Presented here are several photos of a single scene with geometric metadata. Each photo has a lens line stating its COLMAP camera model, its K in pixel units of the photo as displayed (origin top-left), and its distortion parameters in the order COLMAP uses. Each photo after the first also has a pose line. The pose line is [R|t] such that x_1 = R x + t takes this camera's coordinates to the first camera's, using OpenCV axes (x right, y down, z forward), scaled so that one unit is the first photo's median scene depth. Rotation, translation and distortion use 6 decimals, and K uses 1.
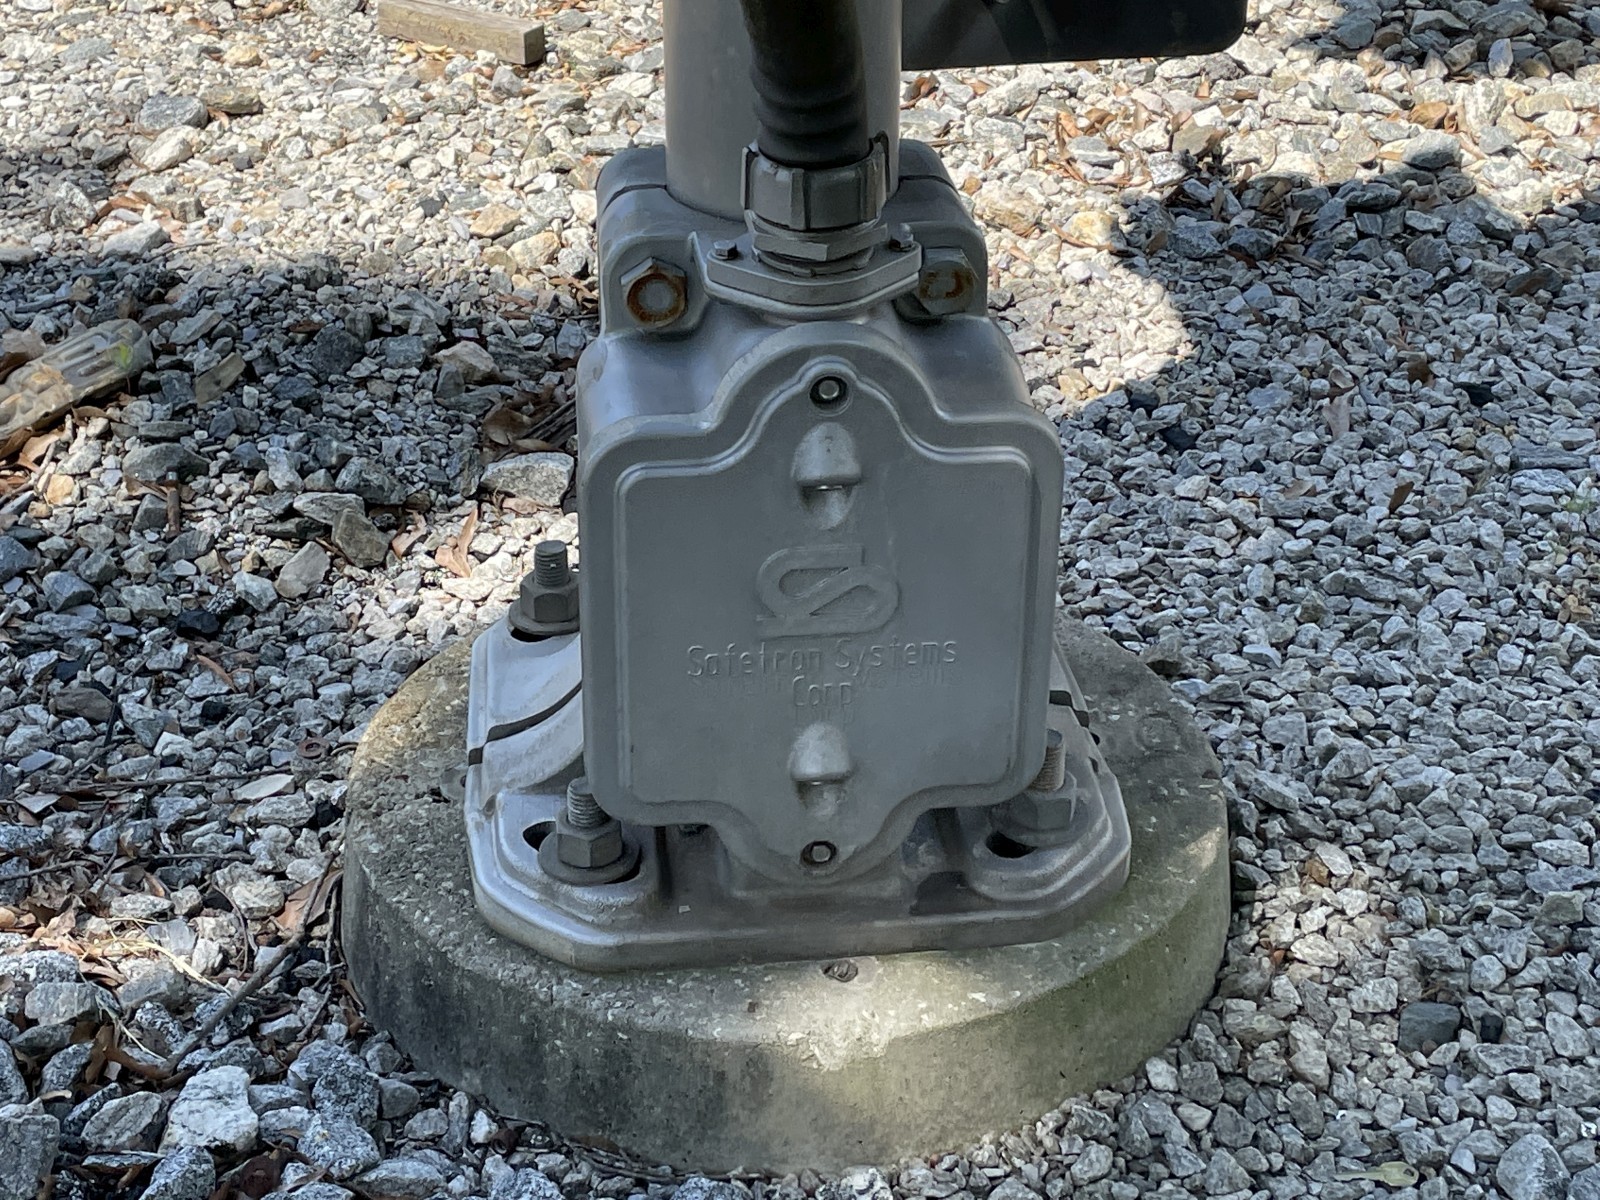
lens RADIAL K [[2835.2, 0, 802.7], [0, 2835.2, 600.9], [0, 0, 1]] dist [0.117692, -0.009783]
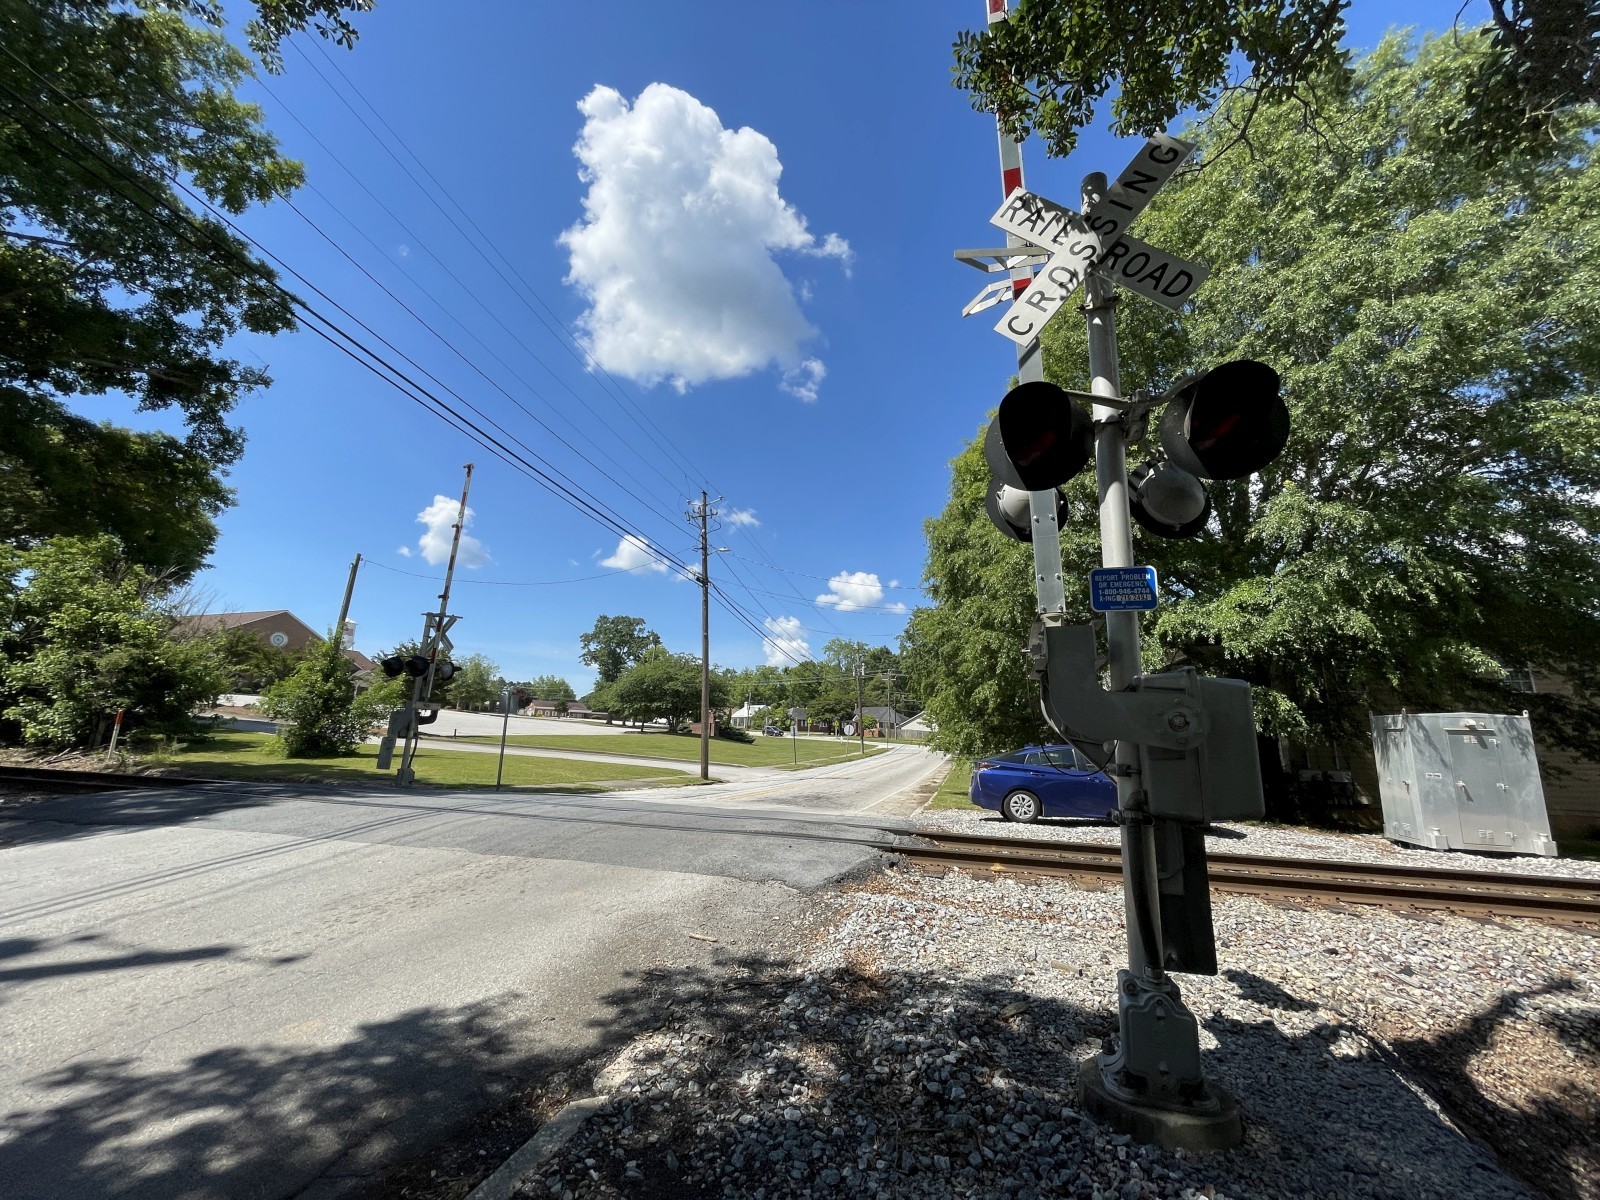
lens RADIAL K [[641.6, 0, 800.0], [0, 641.6, 600.0], [0, 0, 1]] dist [-0.005757, 0.000178]
pose [[0.921269, -0.052661, -0.385345, -0.094254], [-0.228447, 0.728590, -0.645732, 0.271596], [0.314763, 0.682923, 0.659197, -0.674468]]
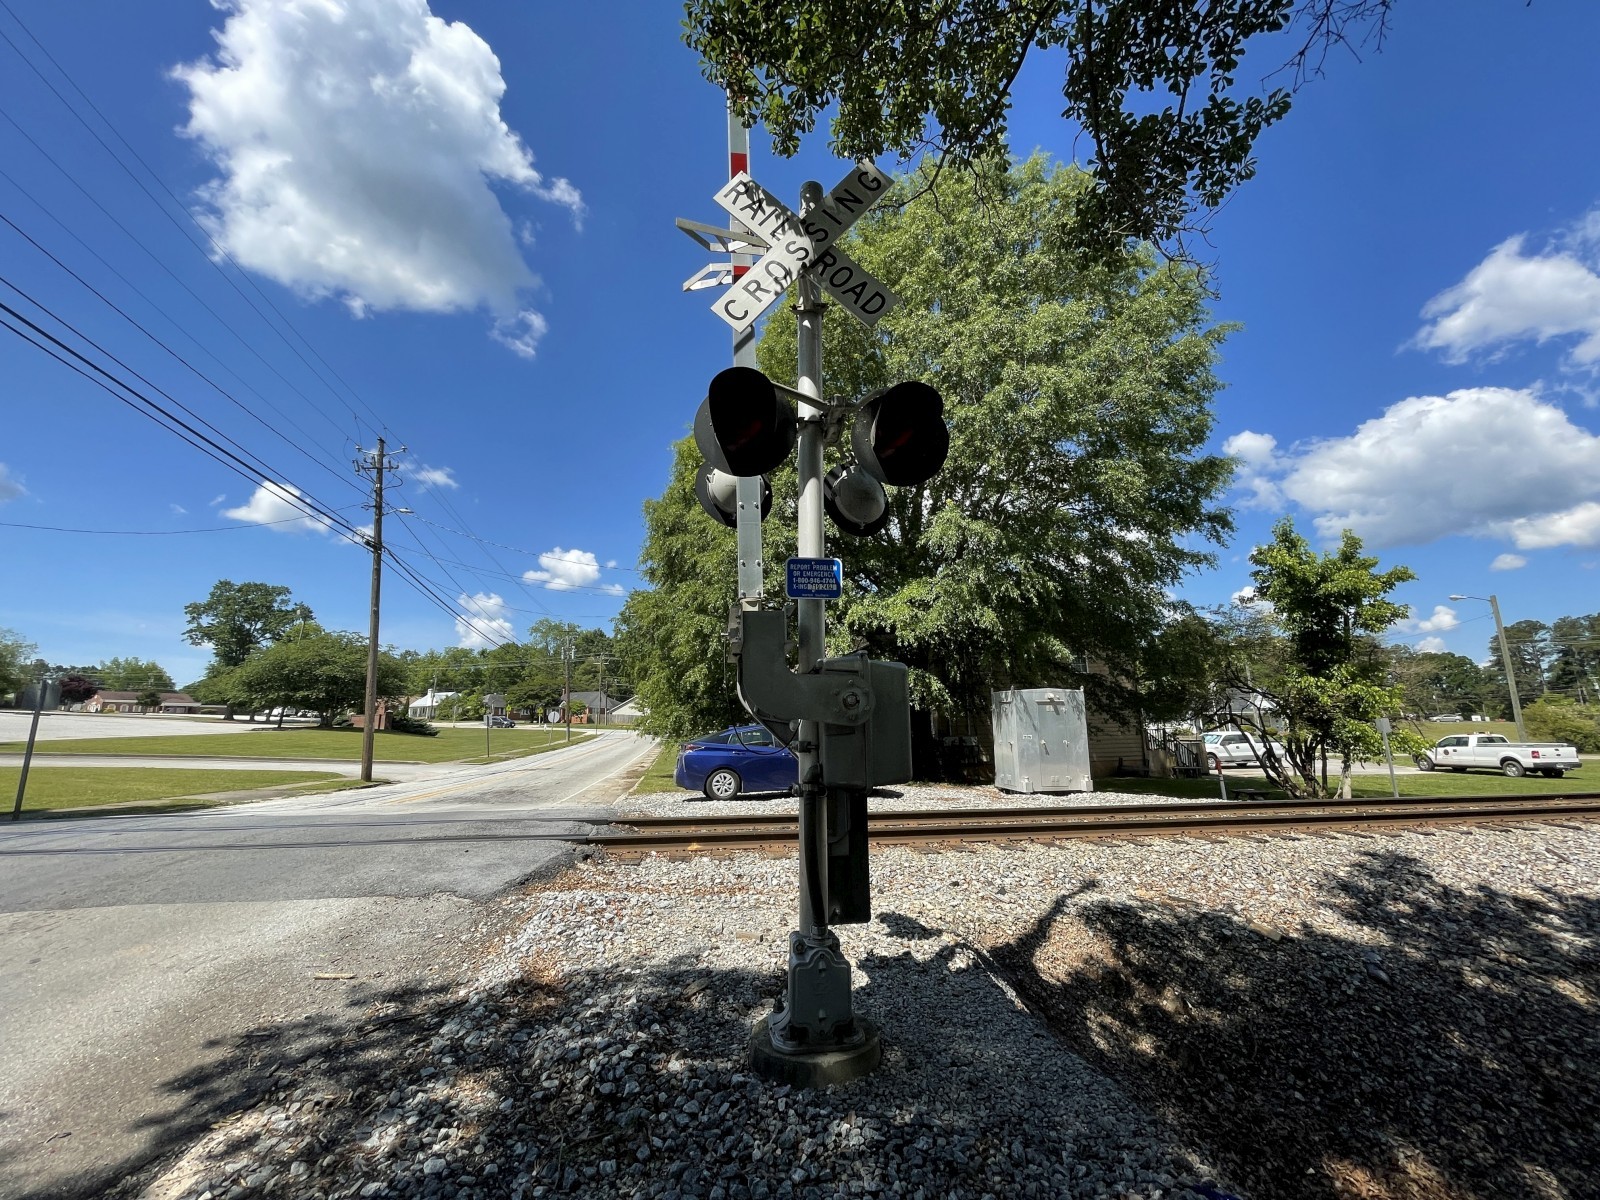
lens RADIAL K [[644.1, 0, 800.9], [0, 644.1, 602.9], [0, 0, 1]] dist [-0.006236, 0.000090]
pose [[0.999379, -0.001828, 0.035203, -0.067895], [0.024907, 0.743310, -0.668484, 0.240498], [-0.024945, 0.668945, 0.742893, -0.630895]]
